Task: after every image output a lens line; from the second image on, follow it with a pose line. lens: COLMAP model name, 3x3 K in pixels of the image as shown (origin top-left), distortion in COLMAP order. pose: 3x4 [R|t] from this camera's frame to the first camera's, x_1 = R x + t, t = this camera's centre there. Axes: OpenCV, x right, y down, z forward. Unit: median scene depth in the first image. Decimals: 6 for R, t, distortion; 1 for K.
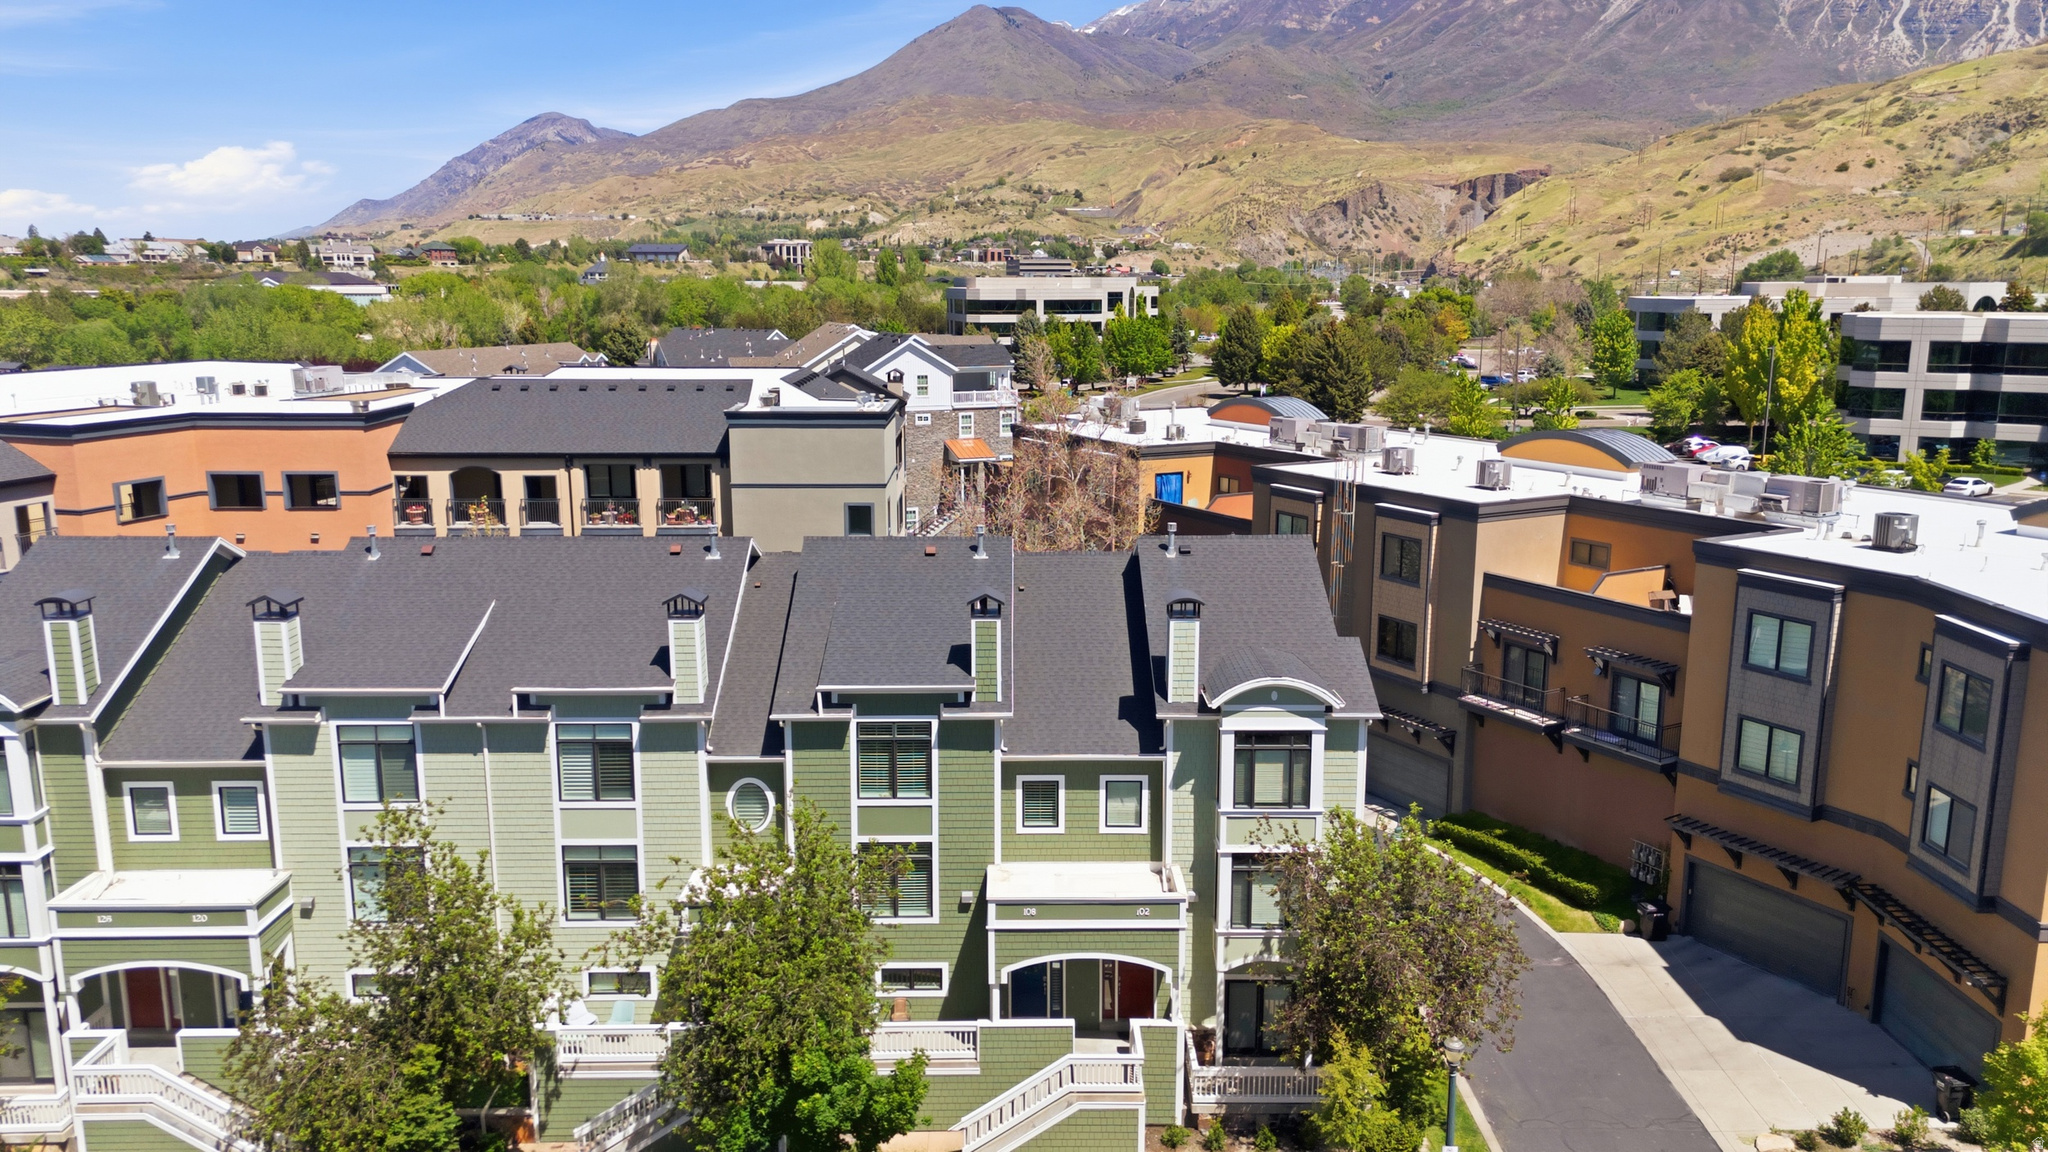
lens RADIAL K [[1502.7, 0, 1023.5], [0, 1502.7, 581.5], [0, 0, 1]] dist [0.076706, -0.074309]
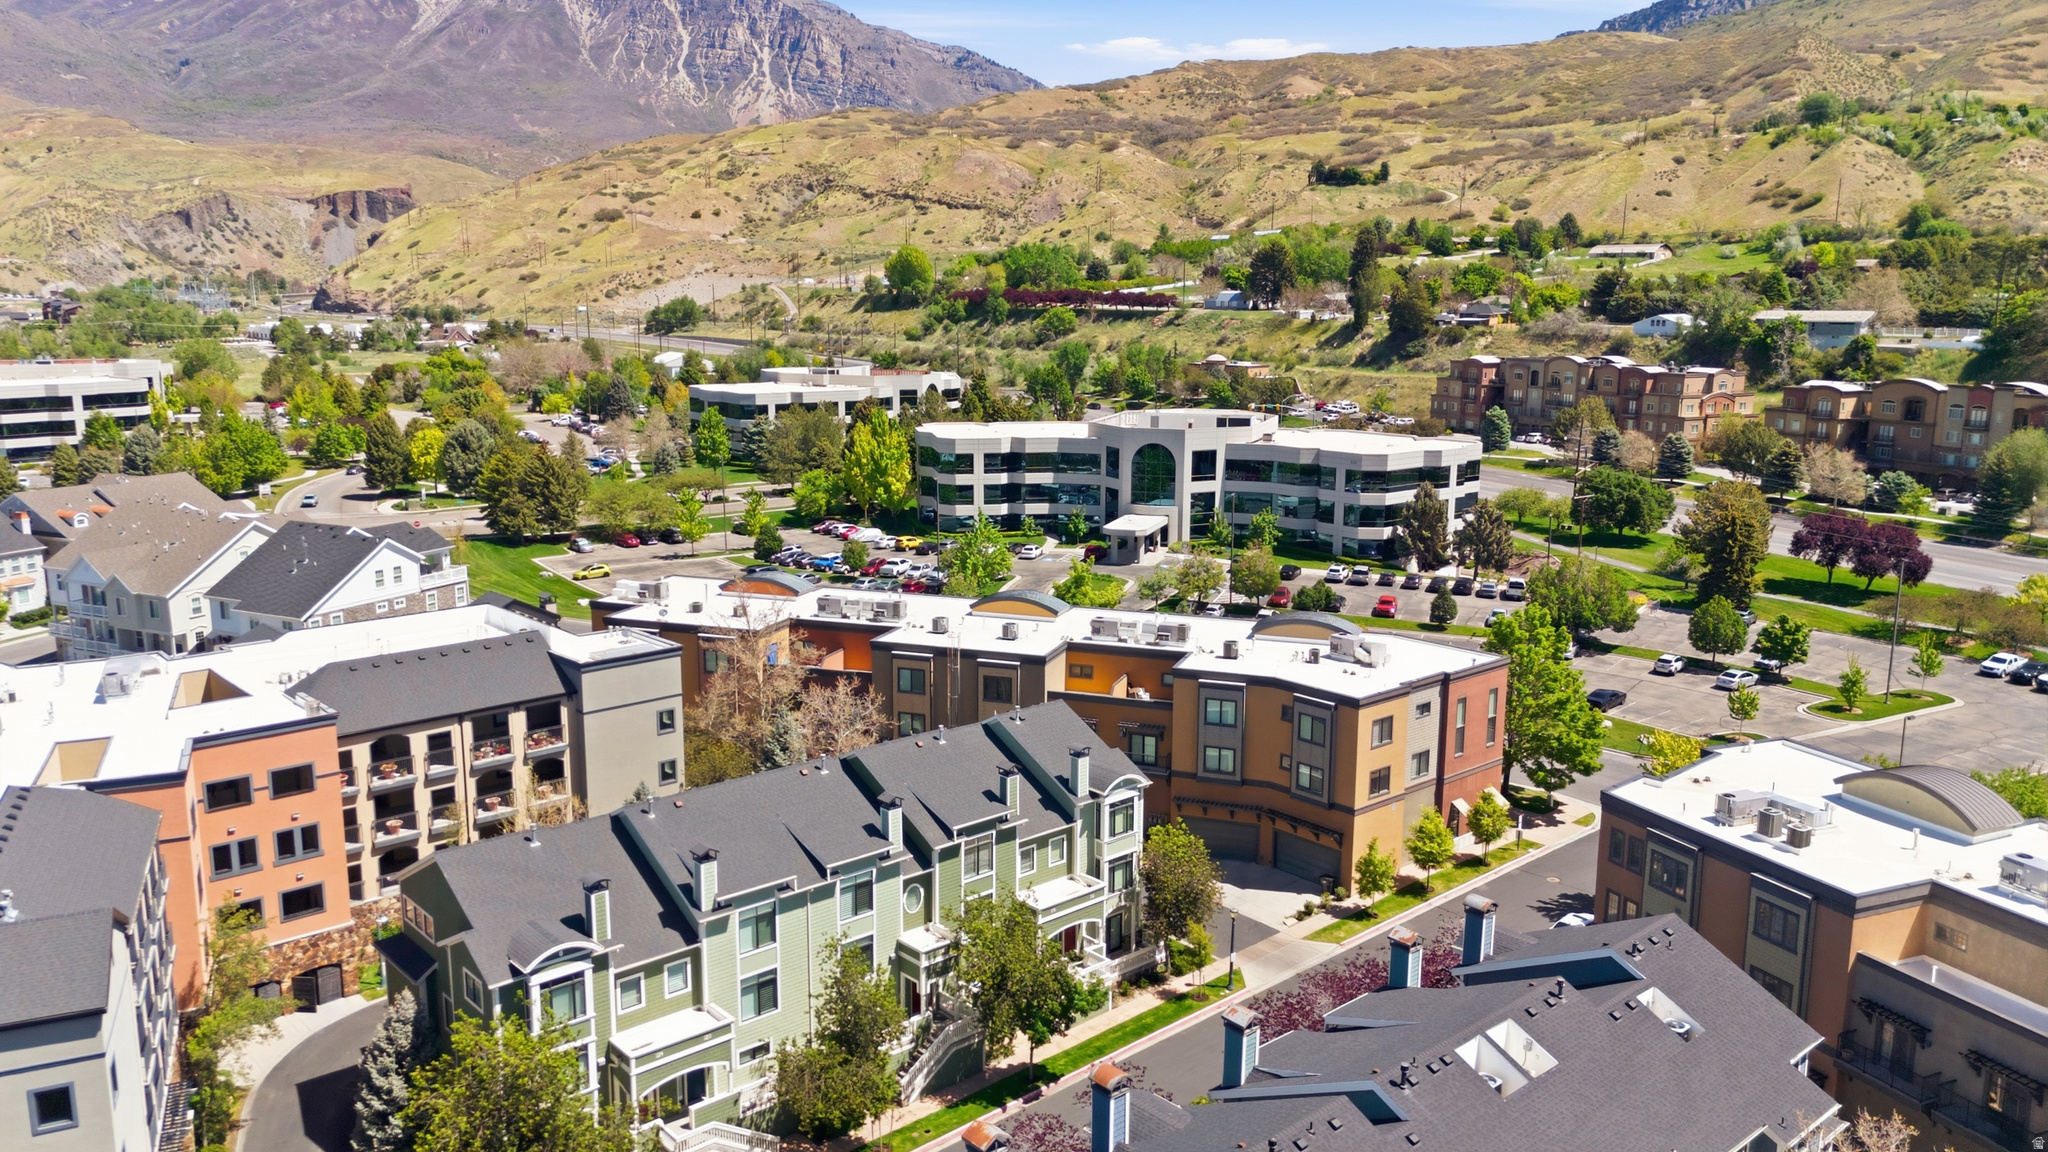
lens RADIAL K [[1502.7, 0, 1023.6], [0, 1502.7, 581.4], [0, 0, 1]] dist [0.076706, -0.074309]
pose [[0.755686, -0.123792, 0.643129, -0.765976], [0.126578, 0.991066, 0.042032, -0.190768], [-0.642586, 0.049643, 0.764604, -0.348800]]
